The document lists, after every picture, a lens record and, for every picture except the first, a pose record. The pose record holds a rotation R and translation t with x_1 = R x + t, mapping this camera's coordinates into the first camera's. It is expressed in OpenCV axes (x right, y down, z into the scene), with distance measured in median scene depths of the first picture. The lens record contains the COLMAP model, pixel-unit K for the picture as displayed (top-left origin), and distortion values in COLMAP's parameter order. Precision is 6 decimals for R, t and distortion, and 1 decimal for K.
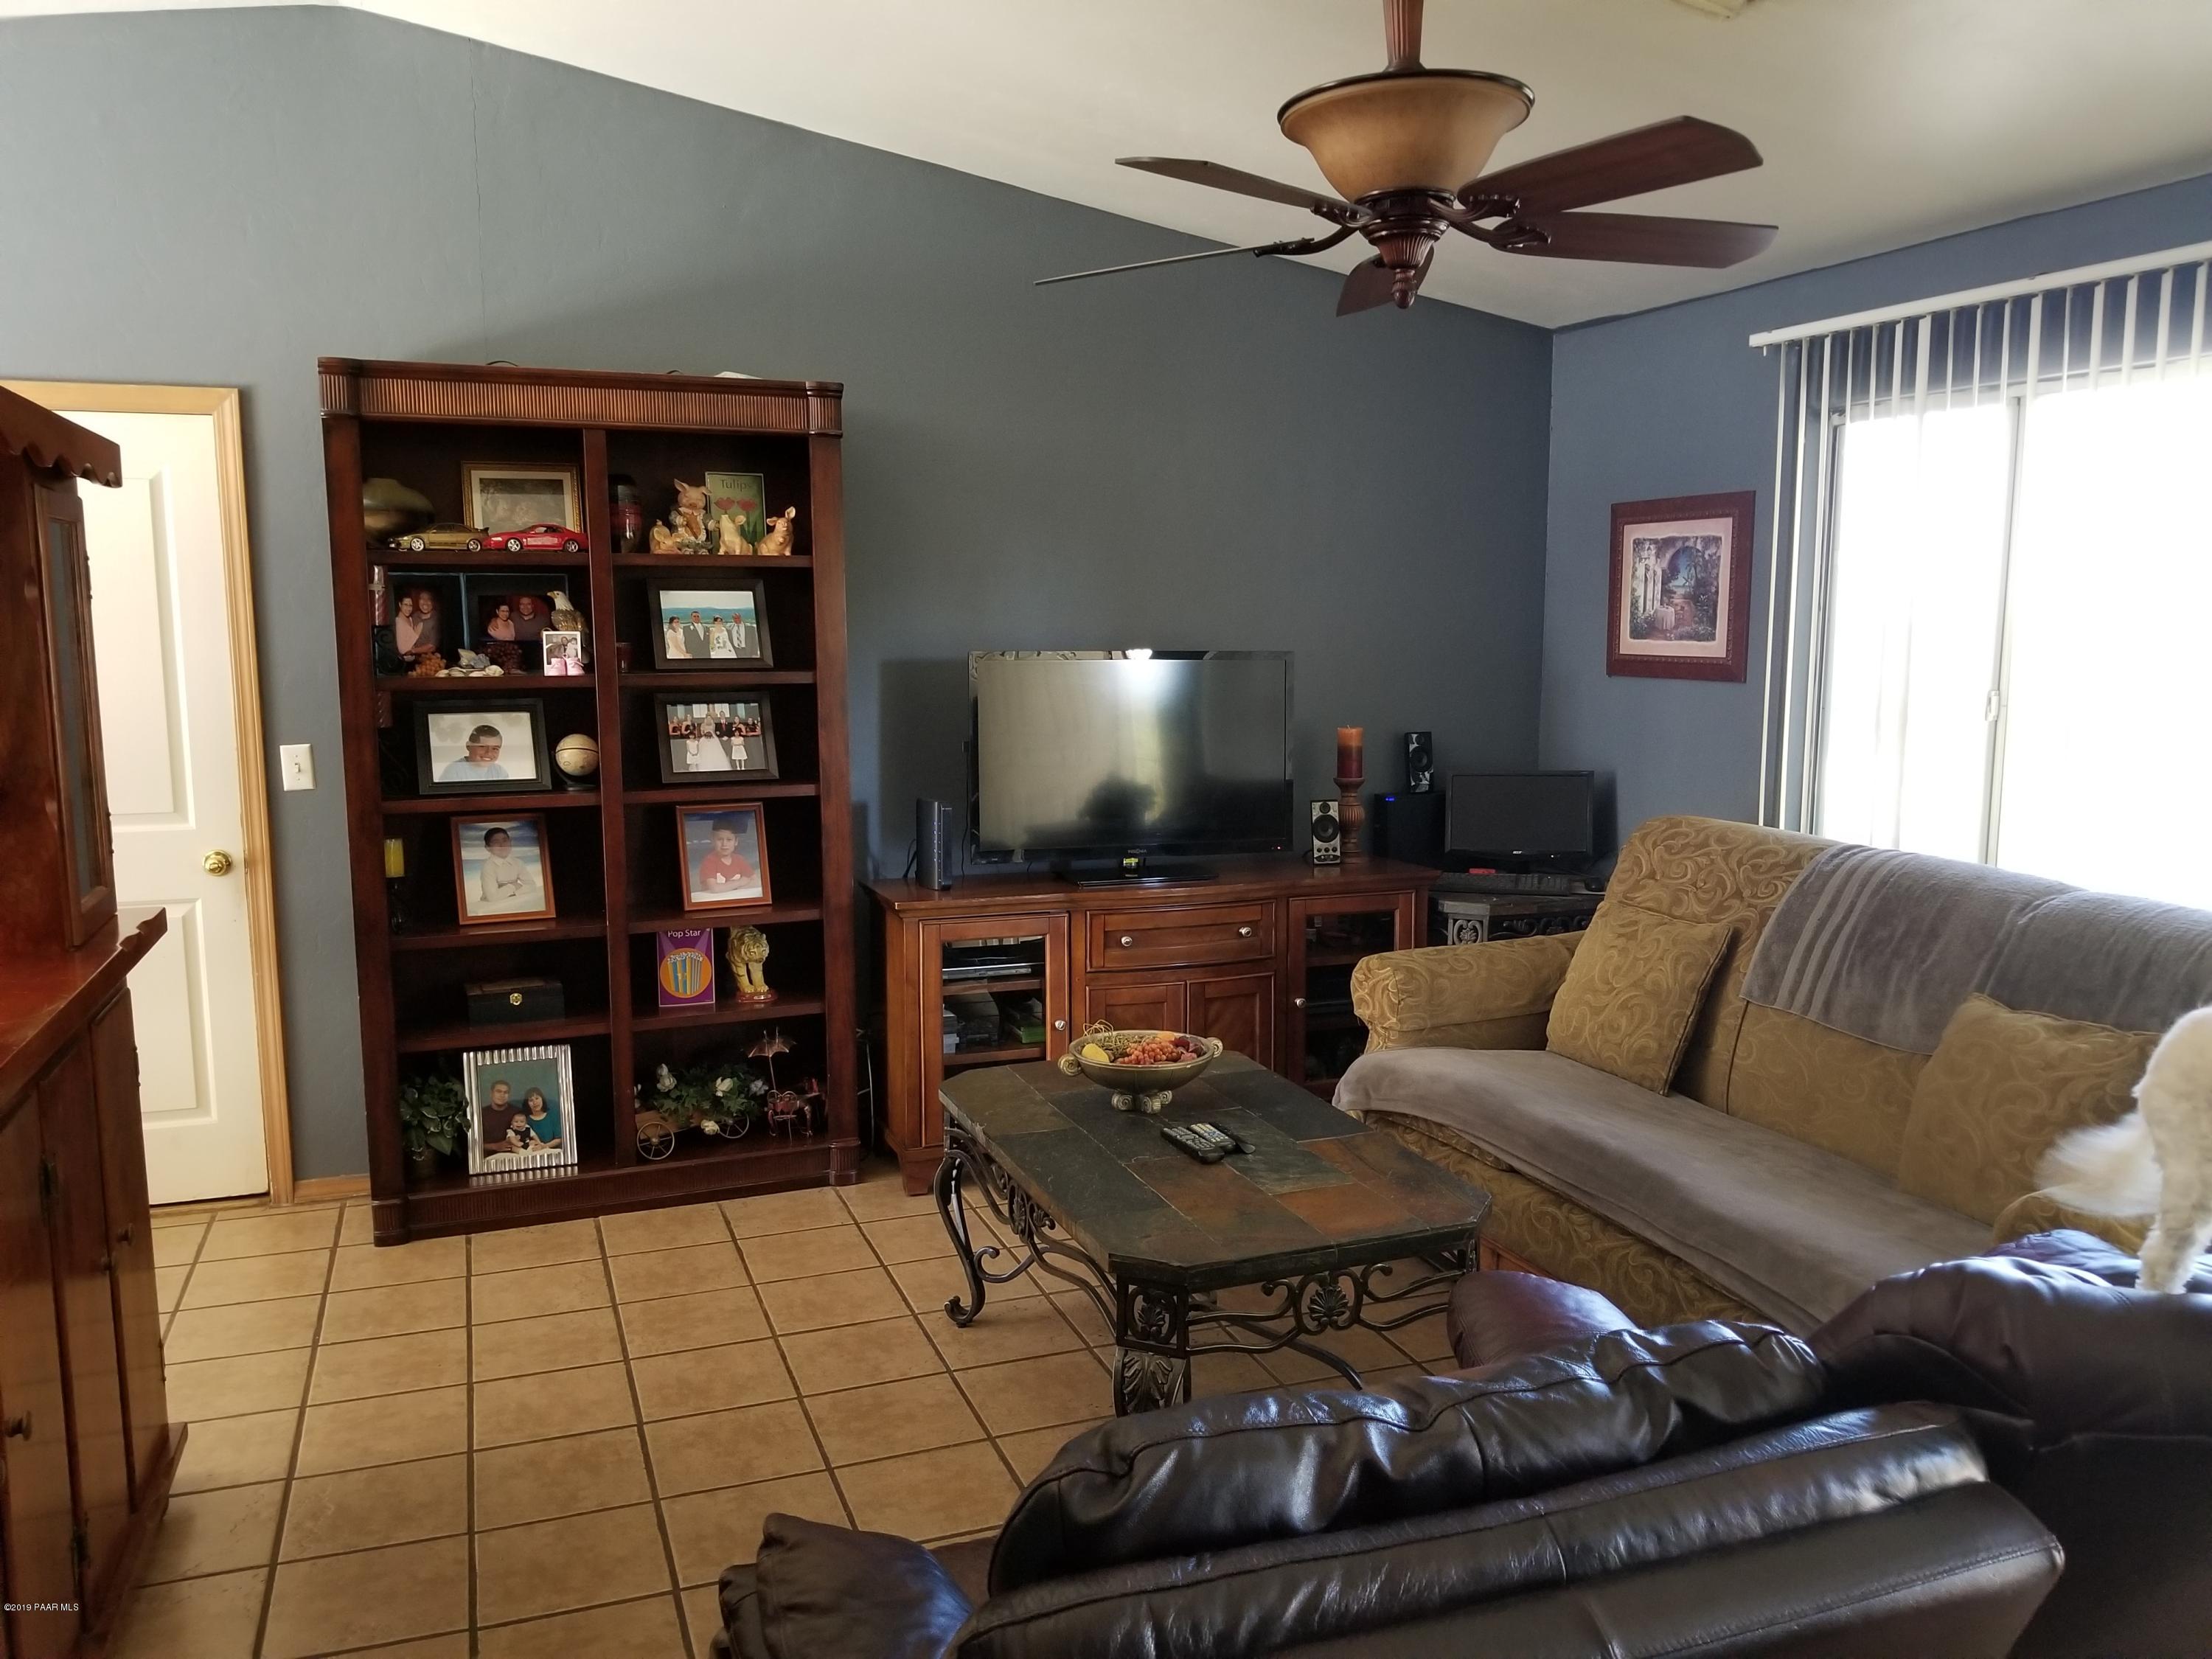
lens RADIAL K [[1713.6, 0, 1129.4], [0, 1713.6, 848.5], [0, 0, 1]] dist [0.091687, -0.160668]
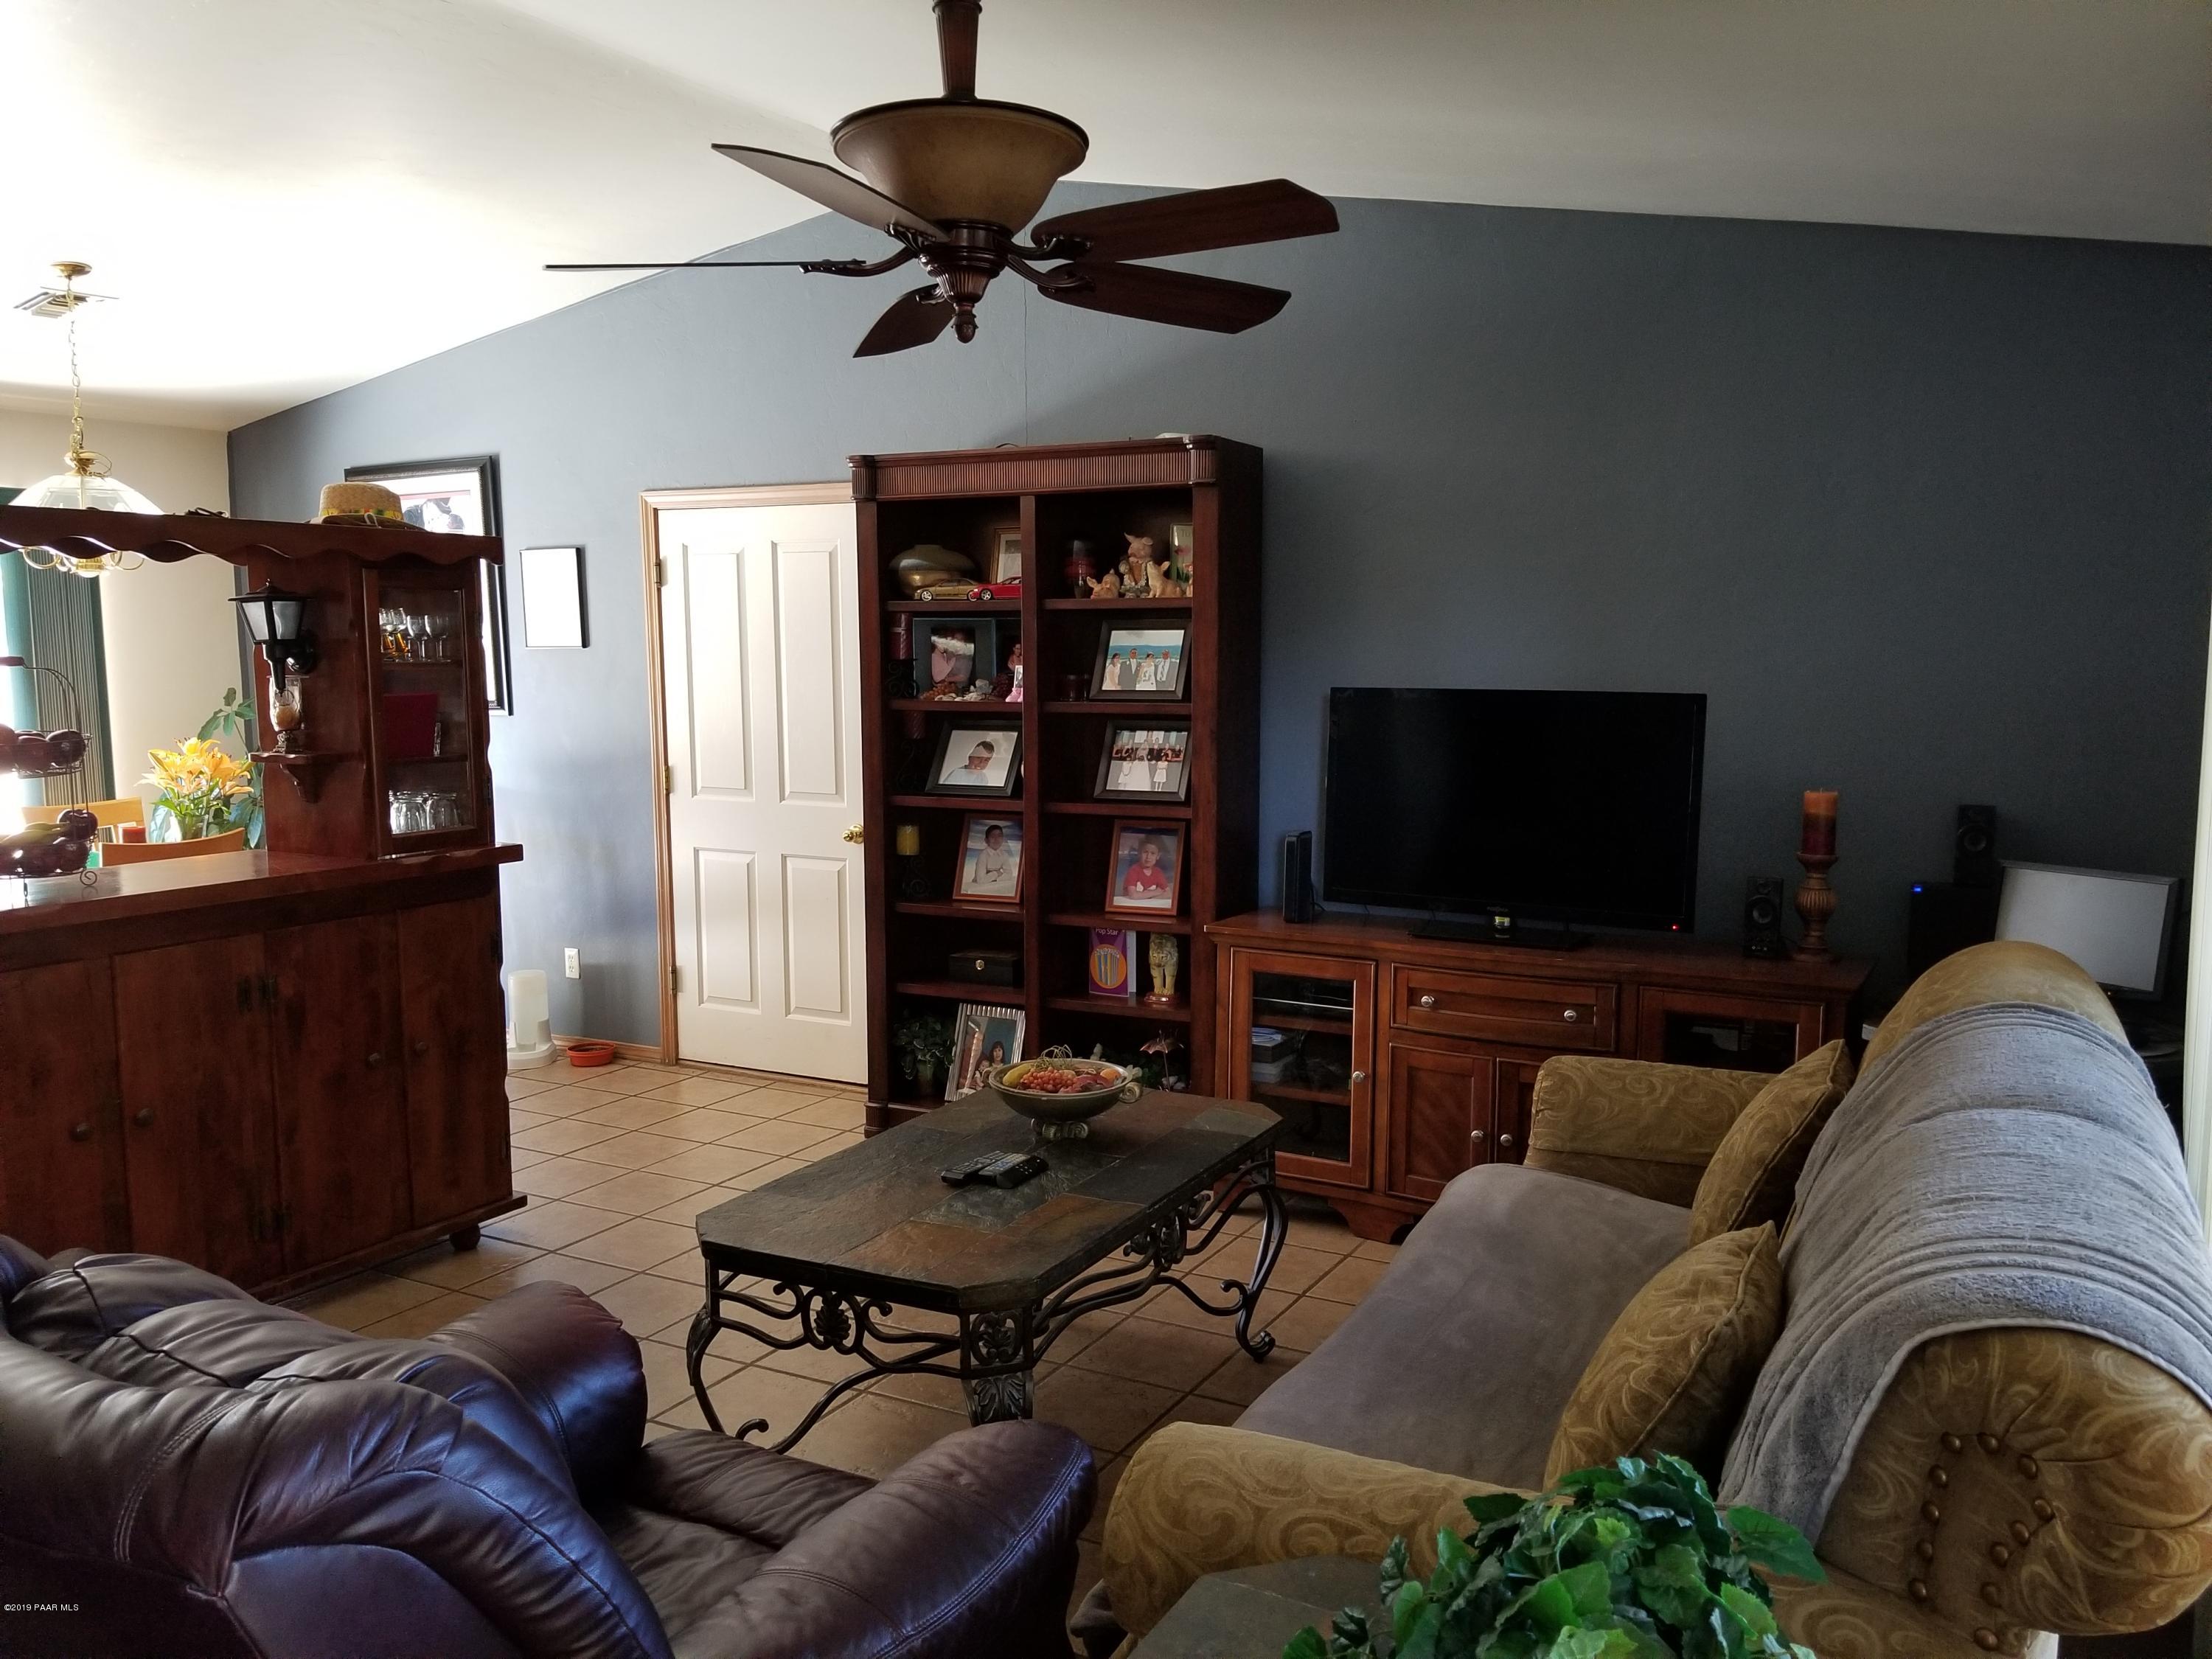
lens RADIAL K [[1713.6, 0, 1129.4], [0, 1713.6, 848.5], [0, 0, 1]] dist [0.091687, -0.160668]
pose [[0.653456, 0.089783, -0.751621, 0.608556], [-0.101452, 0.994370, 0.030578, -0.042032], [0.750135, 0.056272, 0.658886, 0.270083]]
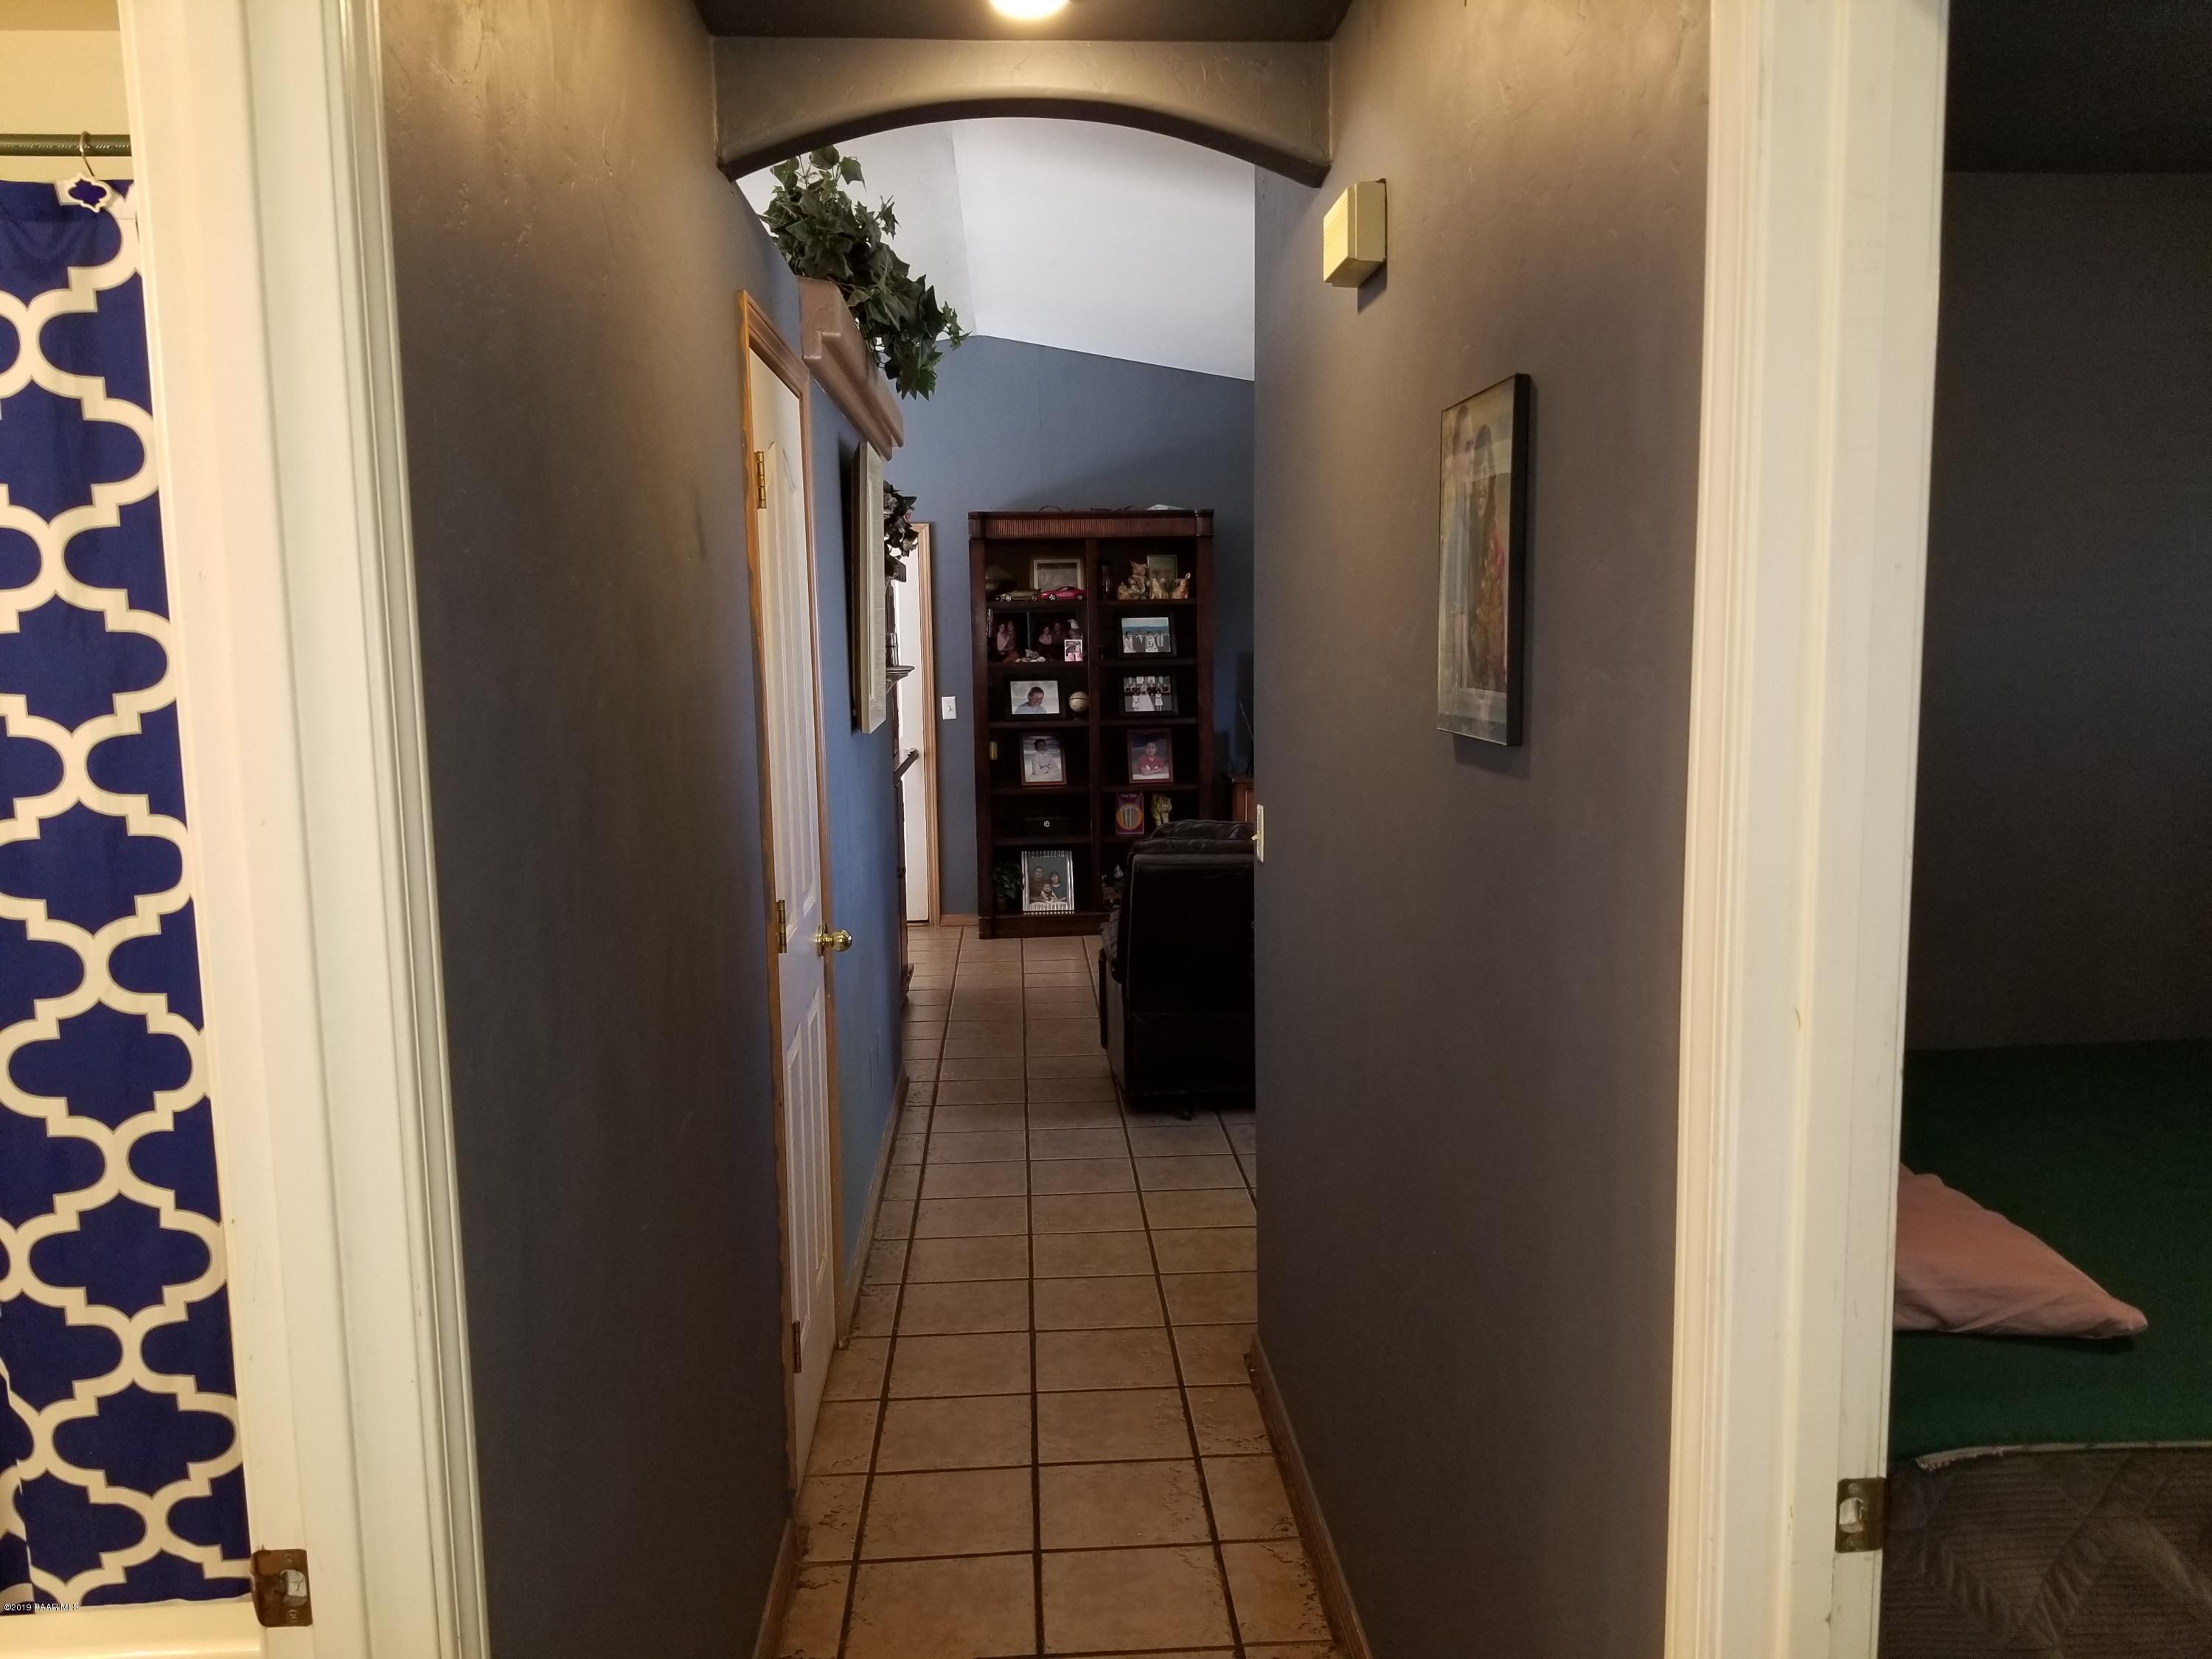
lens RADIAL K [[1713.6, 0, 1129.4], [0, 1713.6, 848.5], [0, 0, 1]] dist [0.091687, -0.160668]
pose [[0.956504, 0.025557, -0.290597, 0.307545], [-0.027477, 0.999619, -0.002530, 0.115909], [0.290421, 0.010405, 0.956842, -0.852227]]
